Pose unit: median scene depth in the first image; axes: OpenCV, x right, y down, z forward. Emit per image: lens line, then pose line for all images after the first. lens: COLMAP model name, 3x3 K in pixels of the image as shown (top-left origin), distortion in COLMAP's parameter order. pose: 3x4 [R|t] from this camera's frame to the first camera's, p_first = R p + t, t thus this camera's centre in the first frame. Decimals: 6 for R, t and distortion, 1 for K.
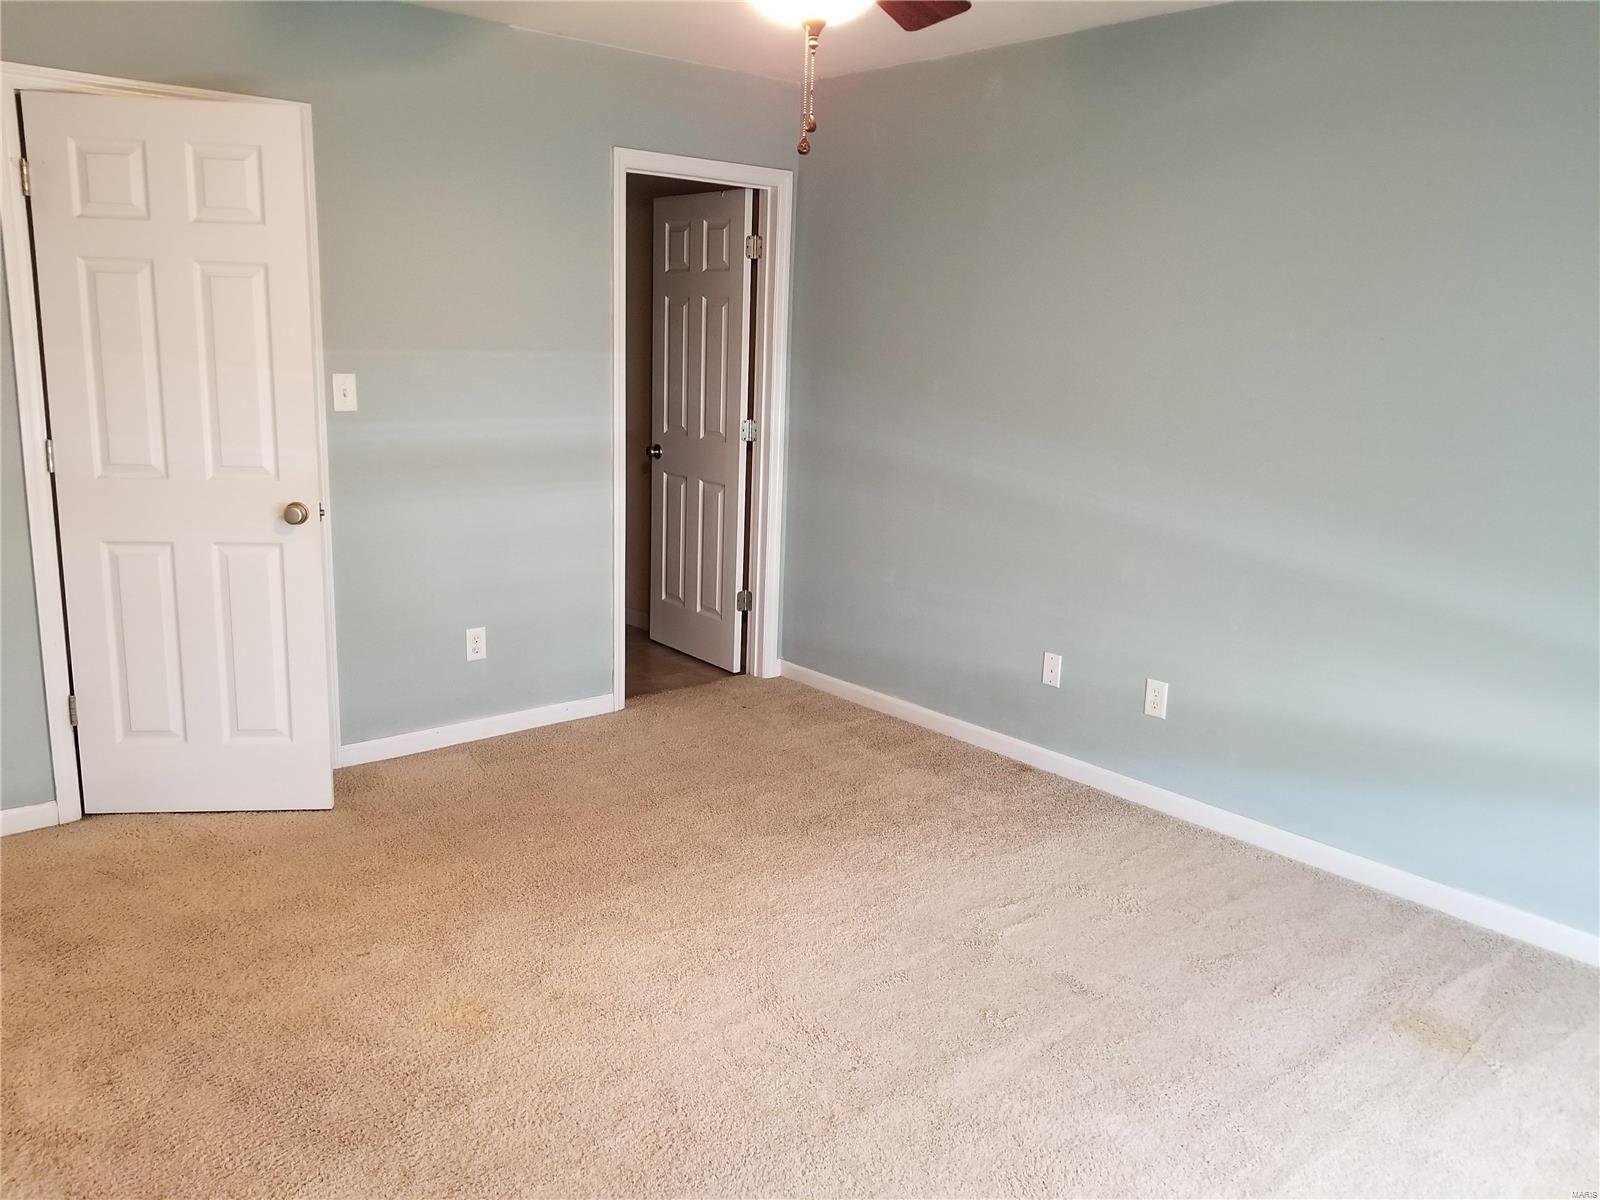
lens RADIAL K [[1251.7, 0, 803.1], [0, 1251.7, 576.3], [0, 0, 1]] dist [0.103364, -0.169078]
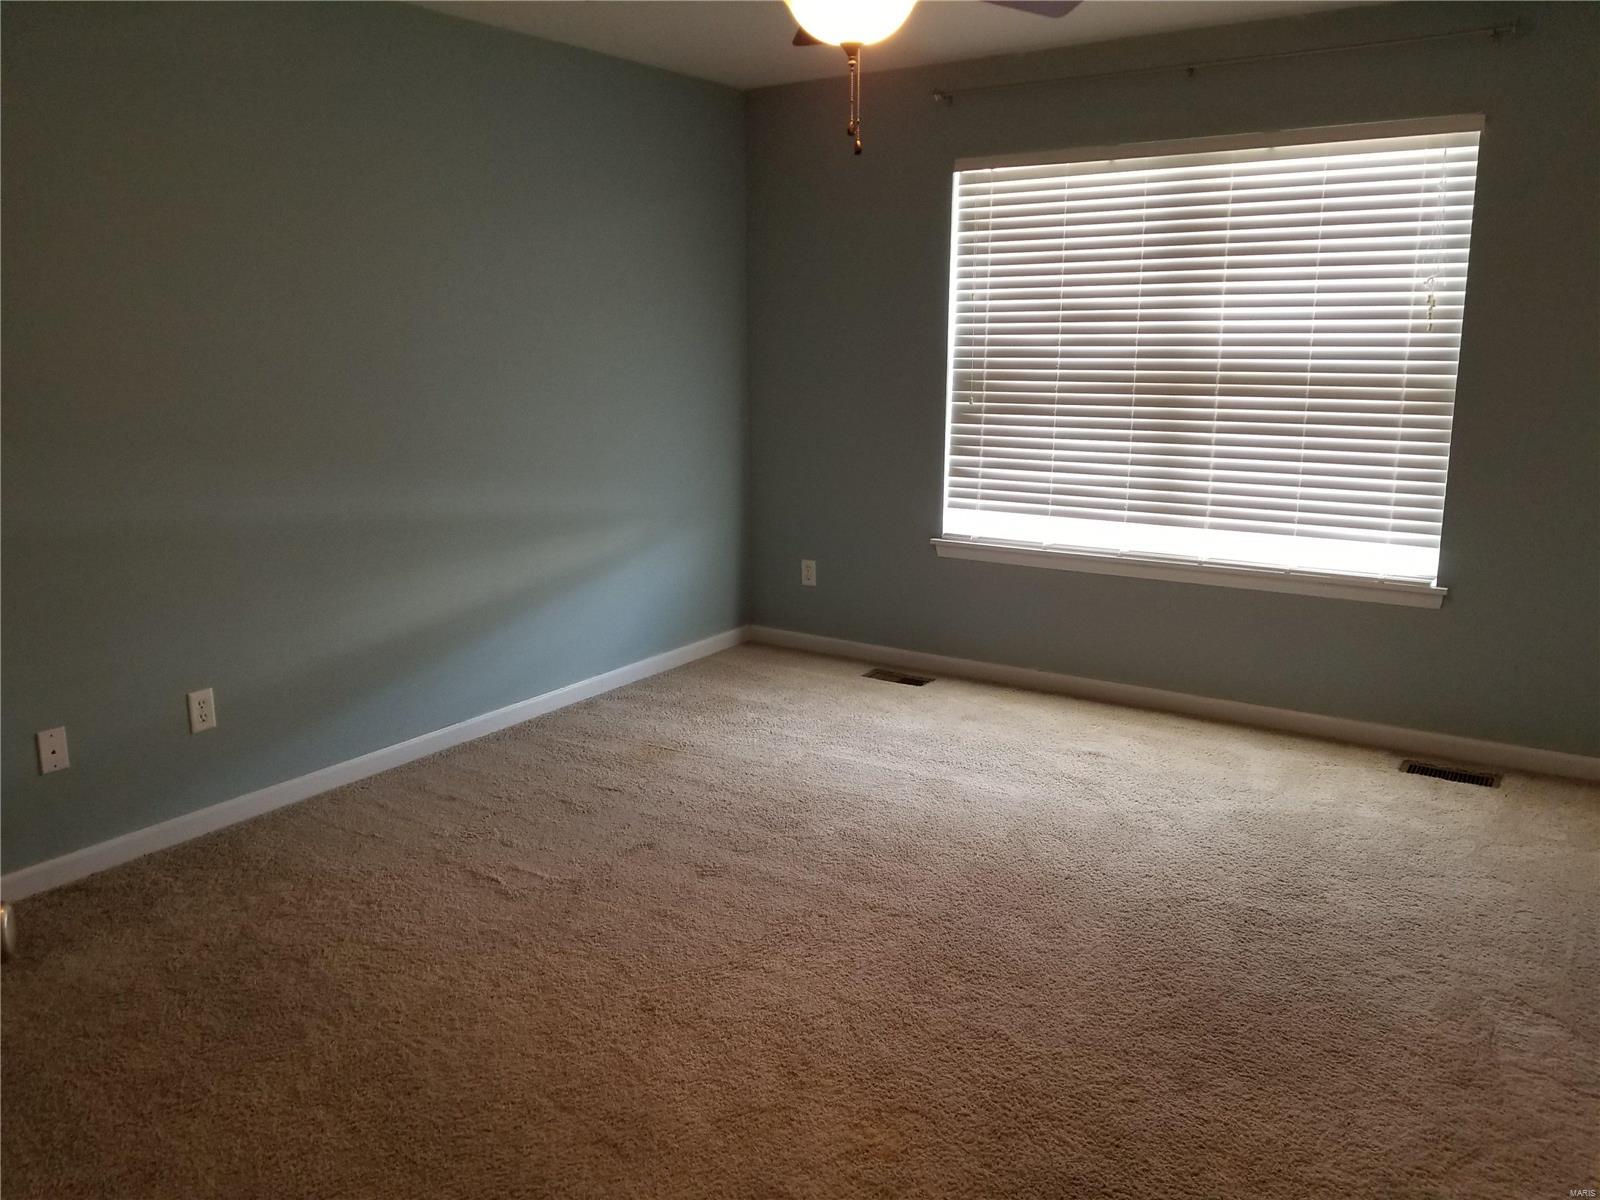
lens RADIAL K [[1251.7, 0, 803.1], [0, 1251.7, 576.3], [0, 0, 1]] dist [0.103364, -0.169078]
pose [[-0.279078, -0.220268, 0.934664, -0.848504], [0.178800, 0.944396, 0.275949, -0.211955], [-0.943475, 0.244129, -0.224176, 1.018761]]
